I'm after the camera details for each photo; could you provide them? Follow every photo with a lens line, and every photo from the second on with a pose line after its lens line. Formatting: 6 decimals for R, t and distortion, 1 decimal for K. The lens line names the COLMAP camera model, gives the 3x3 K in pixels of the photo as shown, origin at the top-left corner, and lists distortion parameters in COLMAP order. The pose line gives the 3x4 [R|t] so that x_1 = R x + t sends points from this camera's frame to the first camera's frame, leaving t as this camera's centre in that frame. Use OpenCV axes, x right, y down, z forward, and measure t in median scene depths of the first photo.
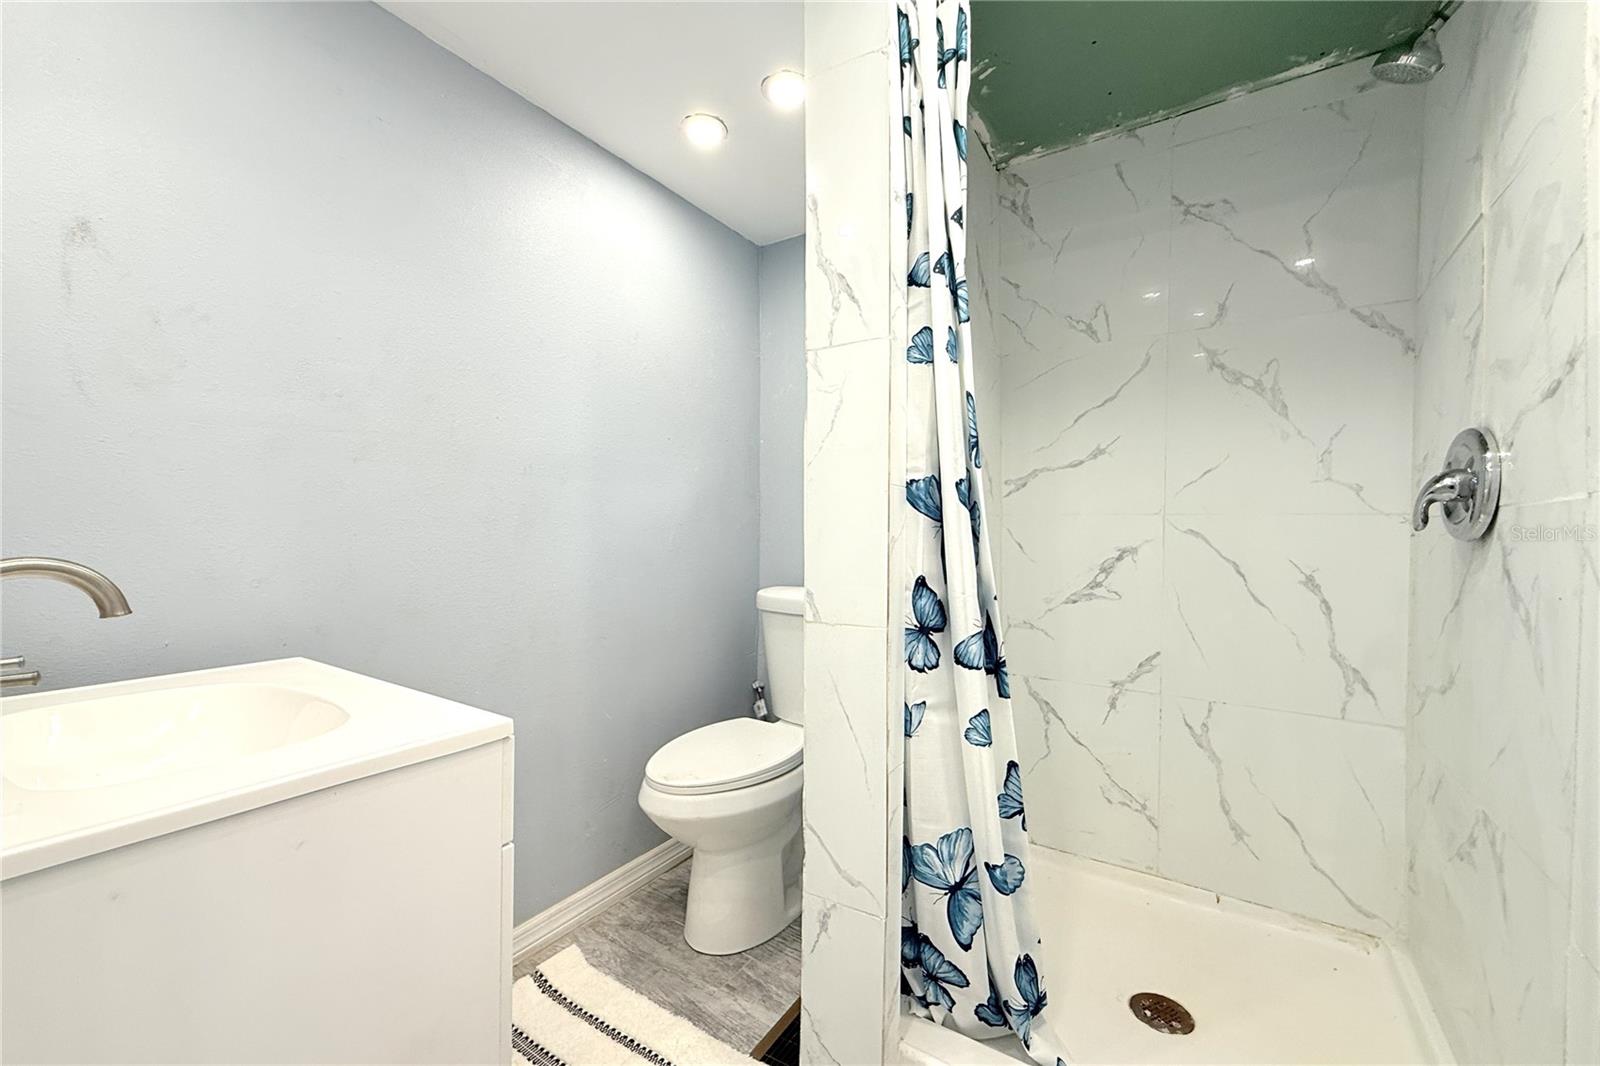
lens RADIAL K [[643.3, 0, 794.4], [0, 643.3, 533.9], [0, 0, 1]] dist [0.001988, -0.000112]
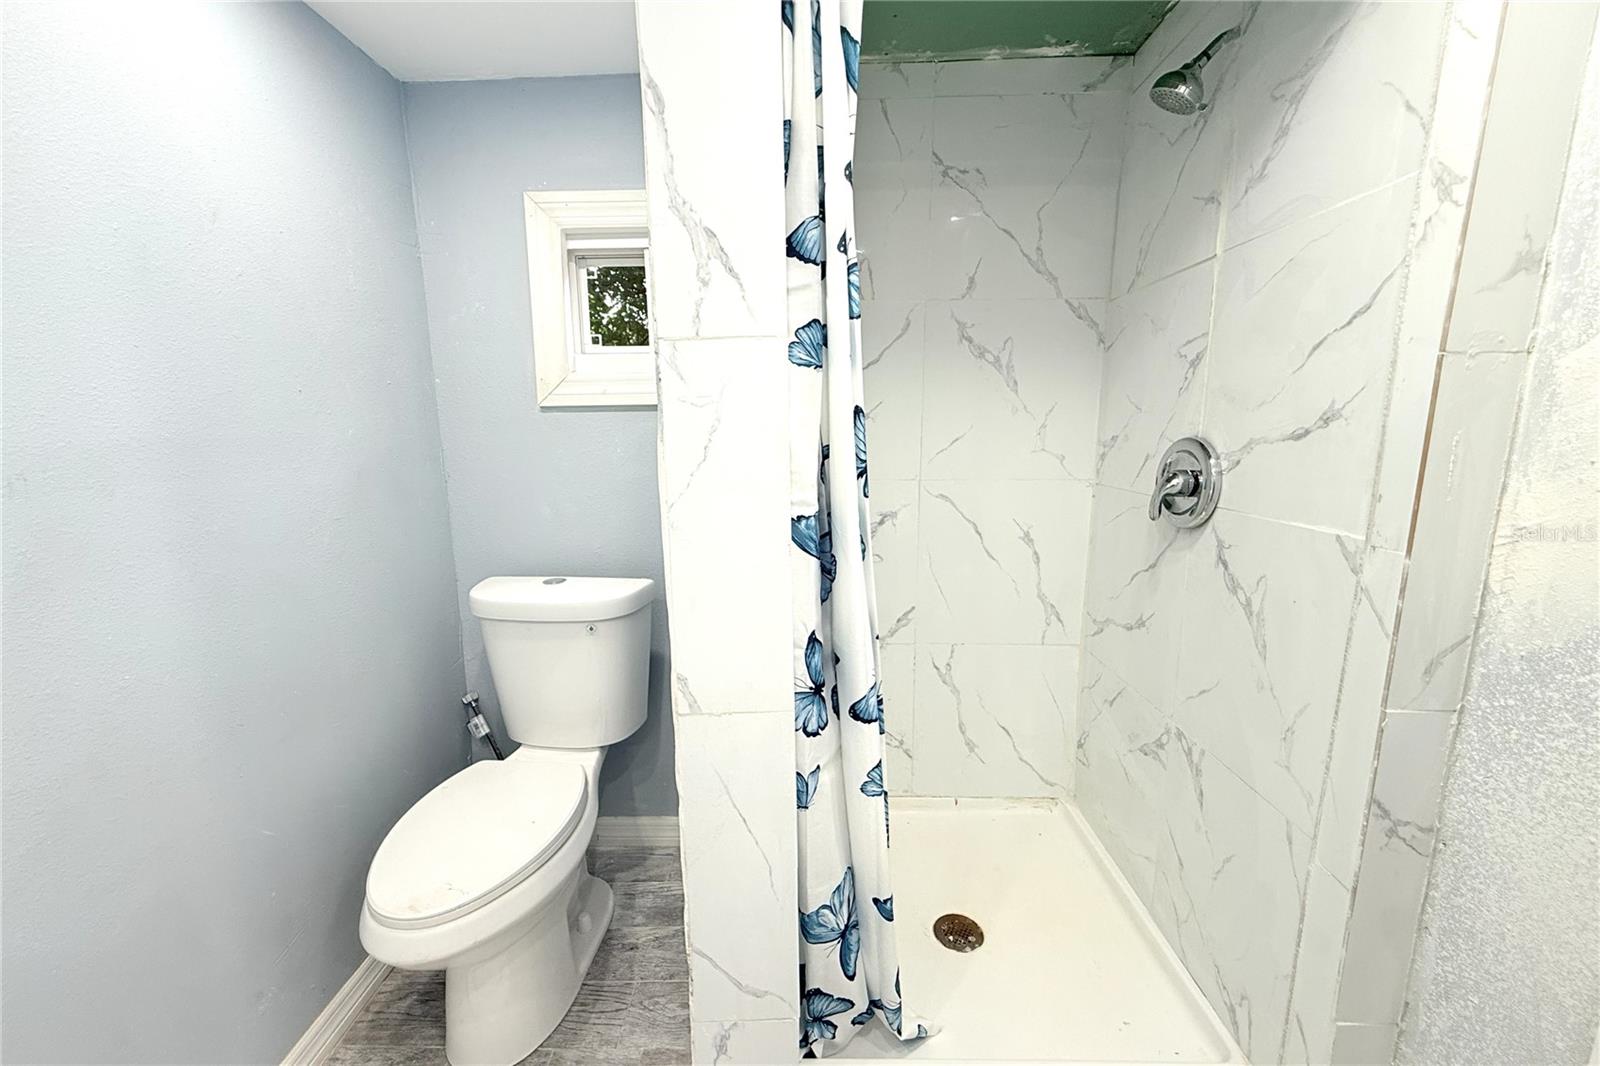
lens RADIAL K [[643.3, 0, 794.4], [0, 643.3, 533.9], [0, 0, 1]] dist [0.001988, -0.000112]
pose [[0.843077, -0.113075, 0.525771, -0.208007], [0.020417, 0.983671, 0.178815, -0.176250], [-0.537405, -0.140020, 0.831619, 0.291293]]
